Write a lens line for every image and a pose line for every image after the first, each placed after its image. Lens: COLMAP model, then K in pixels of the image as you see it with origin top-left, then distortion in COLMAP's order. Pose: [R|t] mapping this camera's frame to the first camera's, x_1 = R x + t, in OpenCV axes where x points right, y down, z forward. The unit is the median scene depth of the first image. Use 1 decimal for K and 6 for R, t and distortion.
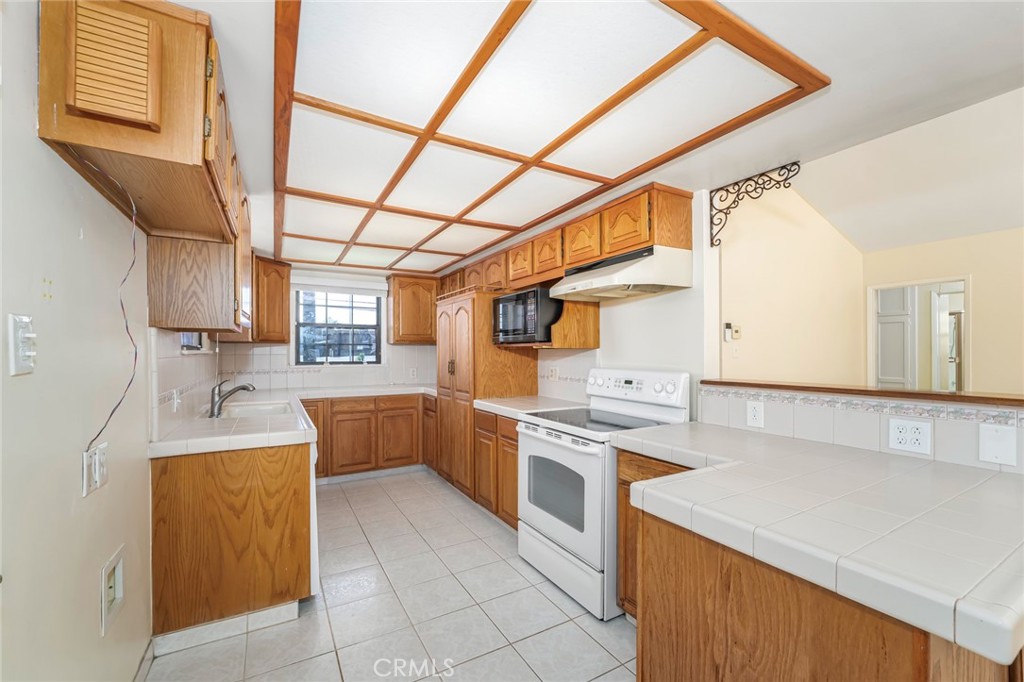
lens RADIAL K [[417.8, 0, 518.9], [0, 417.8, 354.4], [0, 0, 1]] dist [-0.015020, 0.001866]
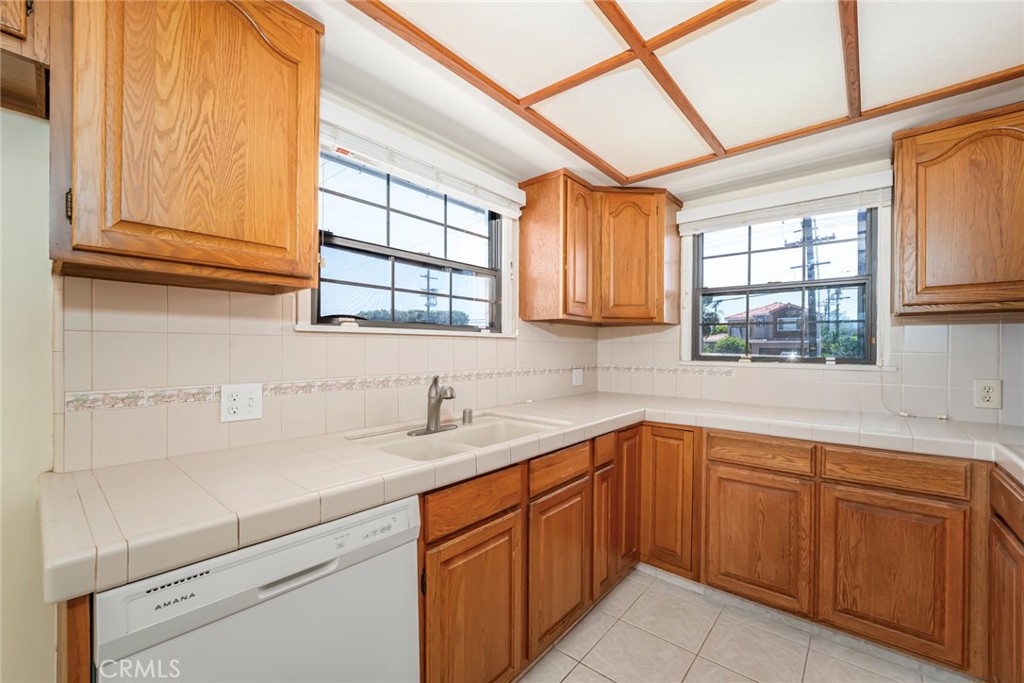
lens RADIAL K [[417.8, 0, 506.2], [0, 417.8, 349.3], [0, 0, 1]] dist [-0.015020, 0.001866]
pose [[0.319562, 0.007115, -0.947539, -0.066510], [-0.012158, 0.999920, 0.003408, 0.013501], [0.947487, 0.010431, 0.319623, 0.689073]]
